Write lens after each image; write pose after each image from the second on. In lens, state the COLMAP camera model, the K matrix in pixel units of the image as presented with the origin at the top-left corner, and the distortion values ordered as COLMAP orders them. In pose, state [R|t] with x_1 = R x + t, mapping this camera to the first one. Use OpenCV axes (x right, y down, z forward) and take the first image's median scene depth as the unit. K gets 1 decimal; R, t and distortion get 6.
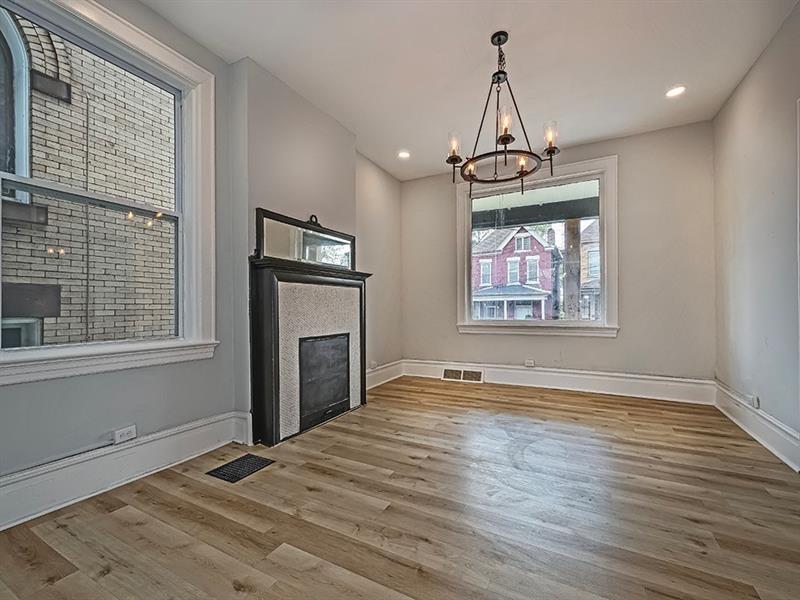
lens RADIAL K [[339.5, 0, 409.4], [0, 339.5, 305.4], [0, 0, 1]] dist [0.001249, -0.000216]
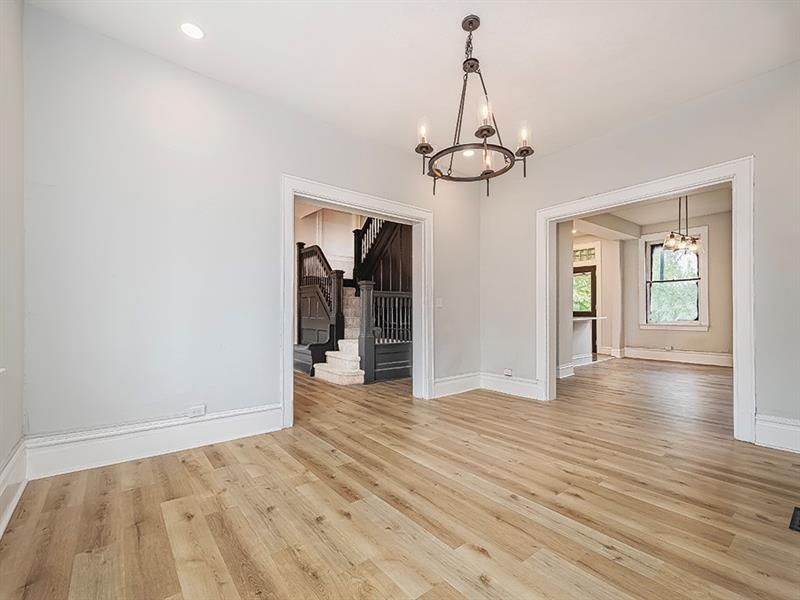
lens RADIAL K [[353.5, 0, 387.0], [0, 353.5, 303.3], [0, 0, 1]] dist [0.015052, -0.000179]
pose [[-0.894392, 0.015436, 0.447018, 0.028664], [0.001673, 0.999513, -0.031167, -0.007829], [-0.447281, -0.027128, -0.893982, 1.862260]]
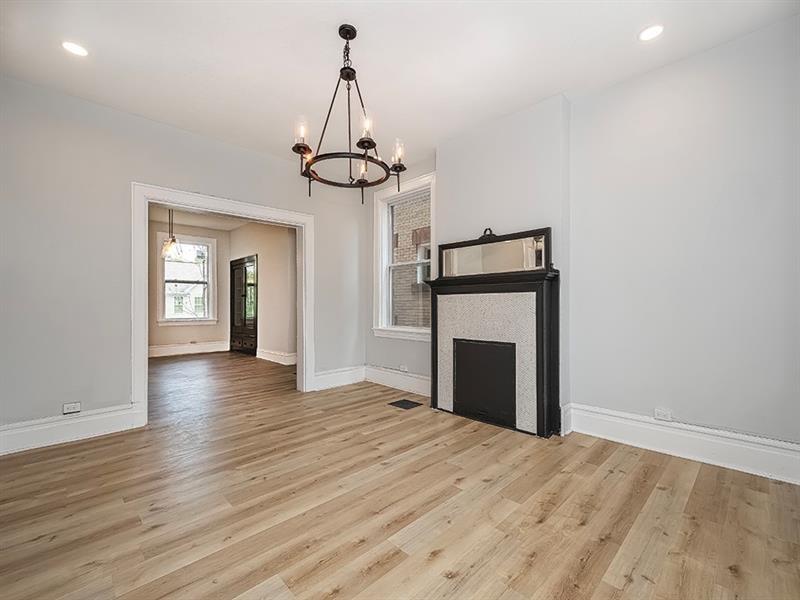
lens RADIAL K [[363.9, 0, 415.7], [0, 363.9, 303.8], [0, 0, 1]] dist [0.002467, 0.000290]
pose [[-0.302920, 0.003159, -0.953011, 1.090608], [0.011146, 0.999938, -0.000228, -0.035452], [0.952951, -0.010691, -0.302936, 1.383032]]
